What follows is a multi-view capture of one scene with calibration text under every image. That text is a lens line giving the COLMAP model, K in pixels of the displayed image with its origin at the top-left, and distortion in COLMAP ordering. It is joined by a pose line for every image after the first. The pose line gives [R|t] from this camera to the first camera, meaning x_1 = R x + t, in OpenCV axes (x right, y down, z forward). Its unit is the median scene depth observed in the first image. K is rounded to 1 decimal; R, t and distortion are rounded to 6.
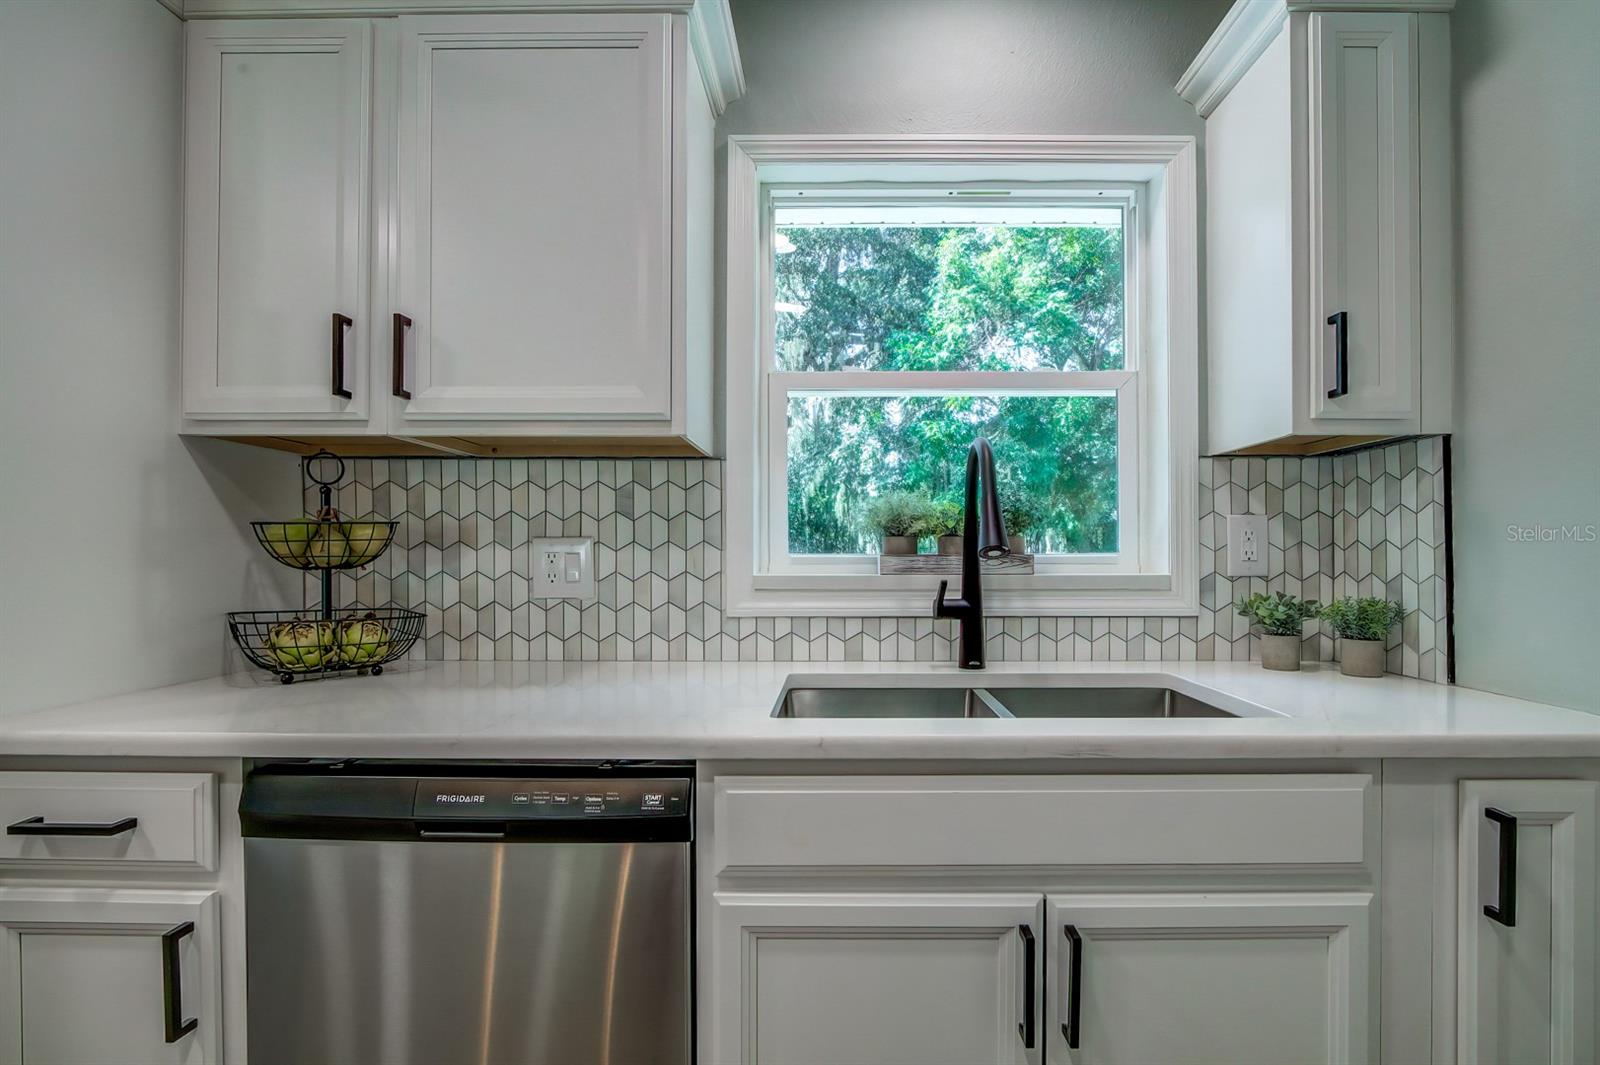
lens RADIAL K [[694.8, 0, 847.7], [0, 694.8, 552.2], [0, 0, 1]] dist [-0.013182, -0.000017]
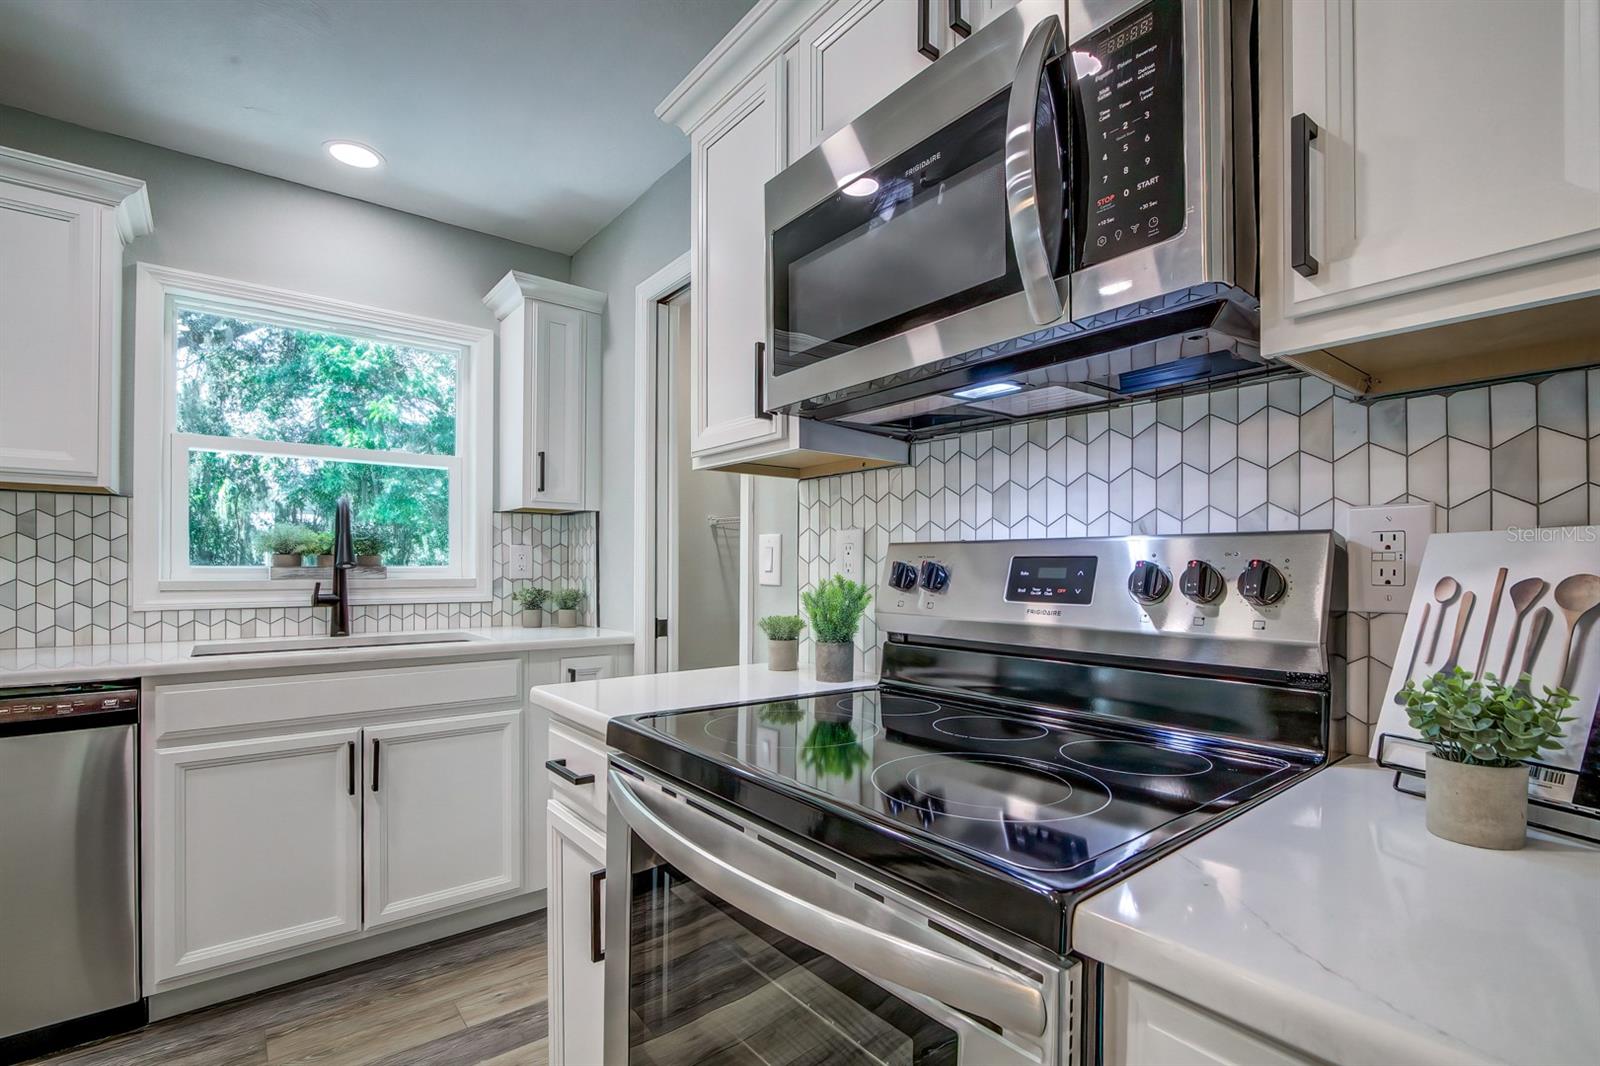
lens RADIAL K [[714.0, 0, 803.5], [0, 714.0, 564.7], [0, 0, 1]] dist [-0.008702, -0.000282]
pose [[0.779955, 0.004191, 0.625822, -0.016932], [-0.004916, 0.999988, -0.000570, -0.005290], [-0.625817, -0.002632, 0.779966, -0.958318]]
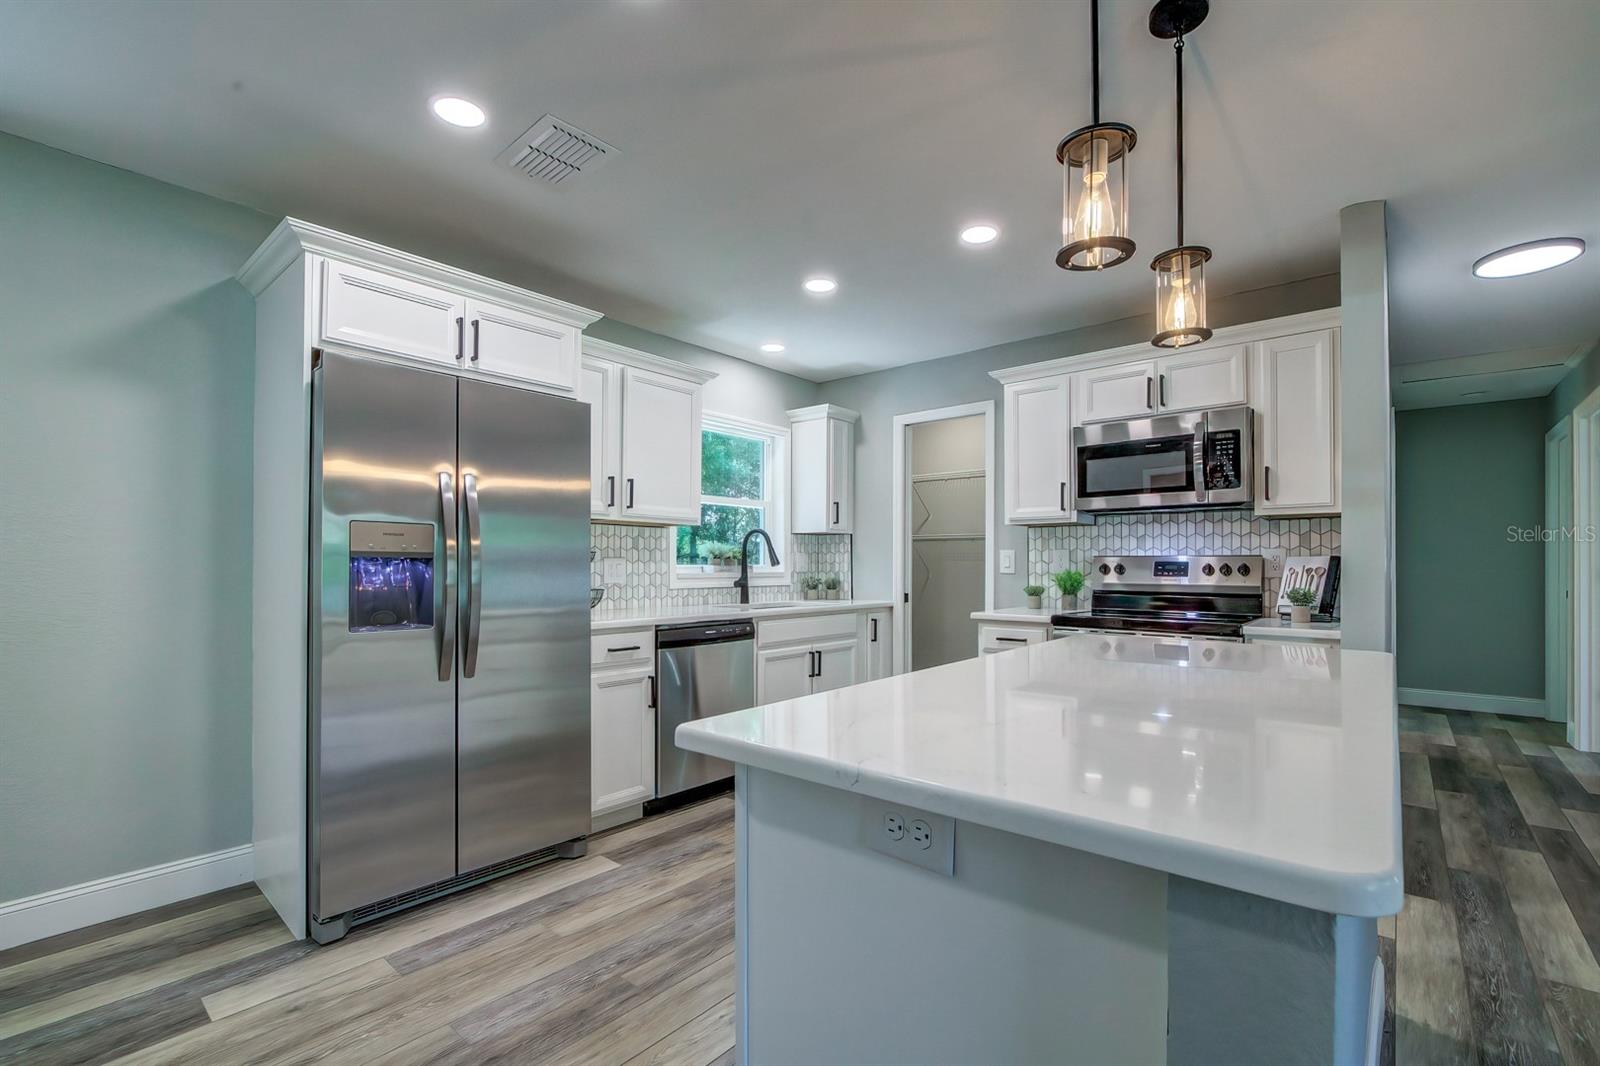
lens RADIAL K [[696.1, 0, 802.5], [0, 696.1, 557.6], [0, 0, 1]] dist [-0.000922, -0.000045]
pose [[0.646300, 0.009857, 0.763020, -1.884752], [-0.004486, 0.999948, -0.009117, -0.003042], [-0.763070, 0.002470, 0.646311, -1.079763]]
